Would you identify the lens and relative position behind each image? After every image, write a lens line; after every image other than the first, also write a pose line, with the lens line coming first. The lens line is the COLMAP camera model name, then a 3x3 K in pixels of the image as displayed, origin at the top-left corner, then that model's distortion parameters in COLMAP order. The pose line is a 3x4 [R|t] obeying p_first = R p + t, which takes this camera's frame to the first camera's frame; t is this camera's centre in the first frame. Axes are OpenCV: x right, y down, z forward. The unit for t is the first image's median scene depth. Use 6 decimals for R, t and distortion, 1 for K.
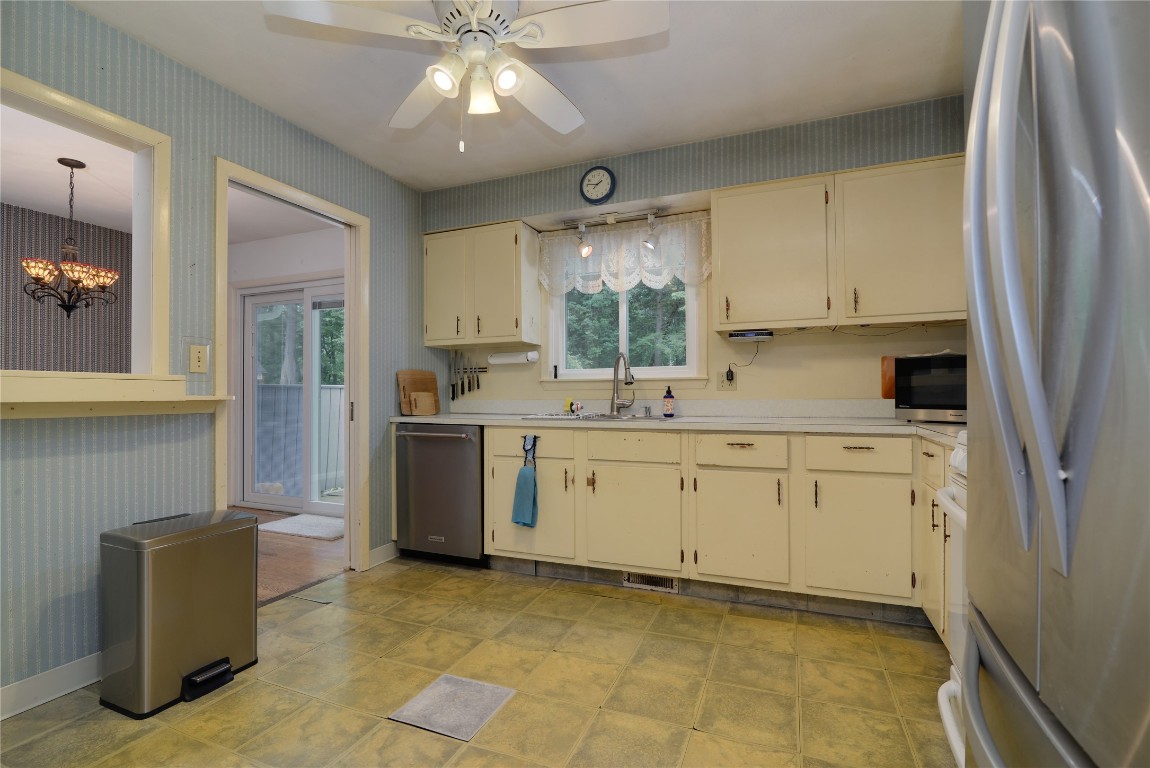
lens RADIAL K [[526.1, 0, 572.8], [0, 526.1, 390.9], [0, 0, 1]] dist [-0.017413, 0.000762]
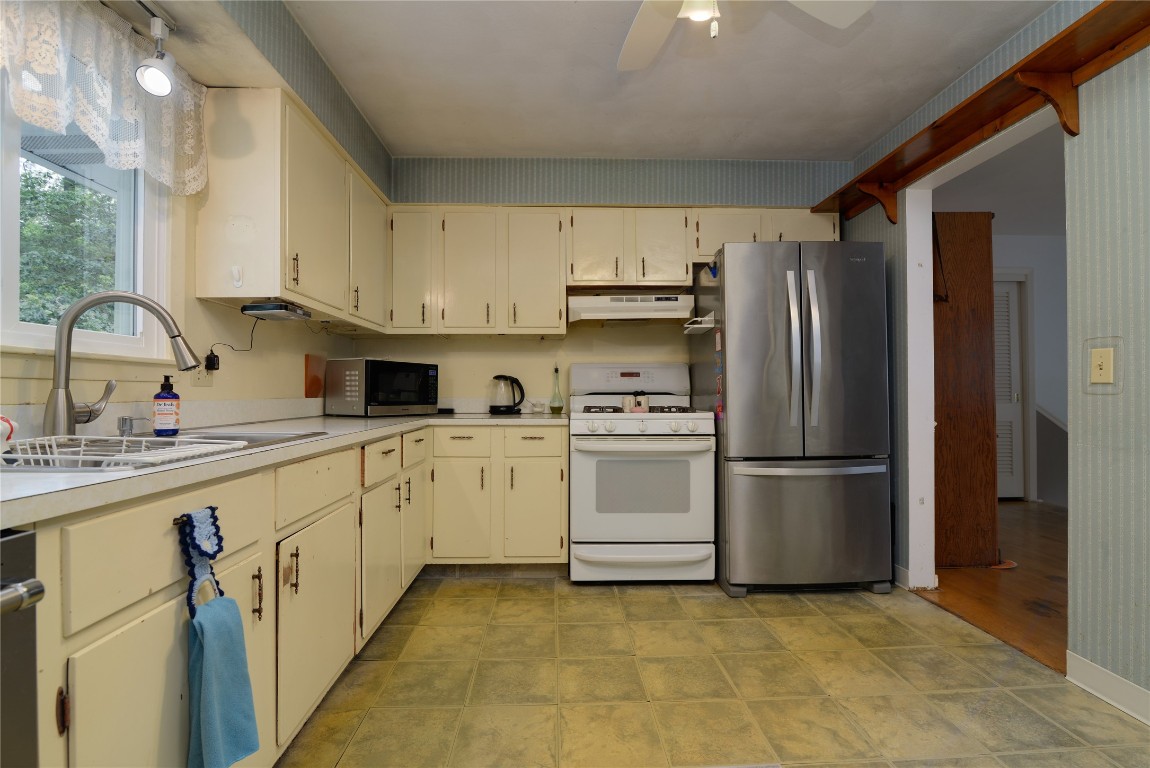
lens RADIAL K [[526.1, 0, 572.8], [0, 526.1, 390.9], [0, 0, 1]] dist [-0.017413, 0.000762]
pose [[-0.408373, 0.007463, 0.912785, -0.538478], [-0.003528, 0.999946, -0.009754, 0.011682], [-0.912808, -0.007203, -0.408325, 1.028166]]
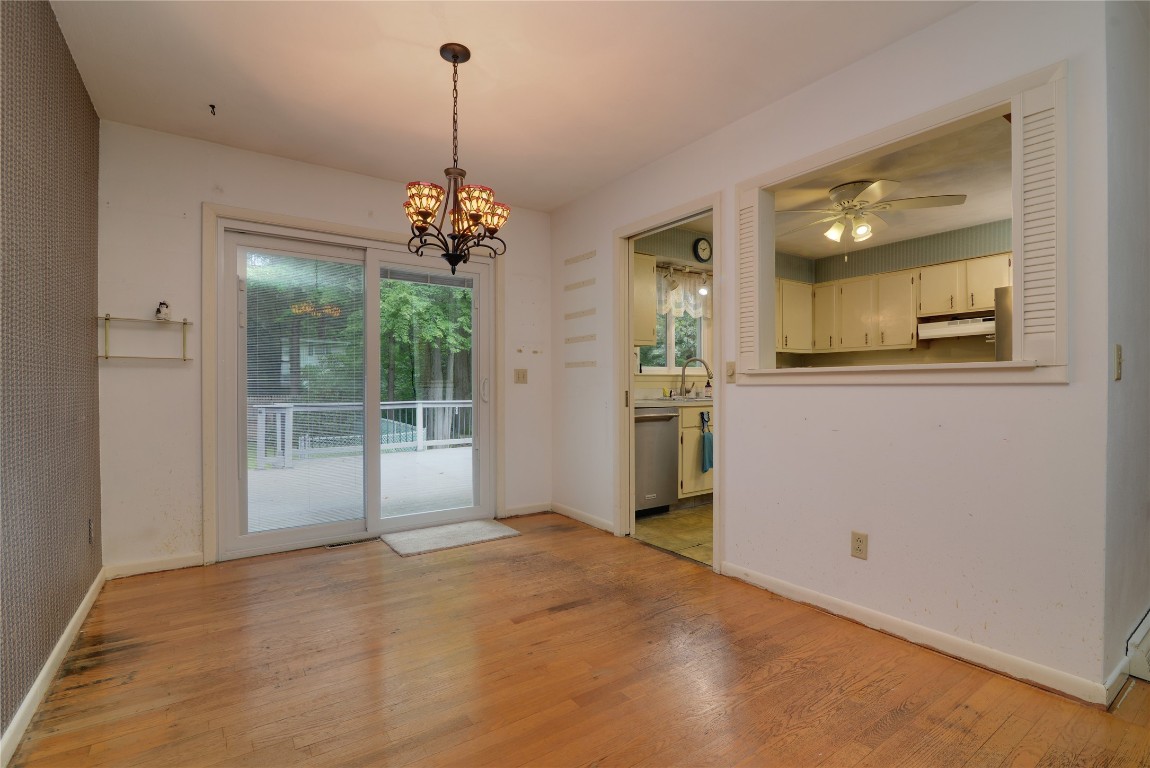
lens RADIAL K [[526.1, 0, 572.8], [0, 526.1, 390.9], [0, 0, 1]] dist [-0.017413, 0.000762]
pose [[0.548529, -0.008119, 0.836092, -1.731624], [-0.004440, 0.999910, 0.012623, 0.008542], [-0.836120, -0.010636, 0.548444, 0.549856]]
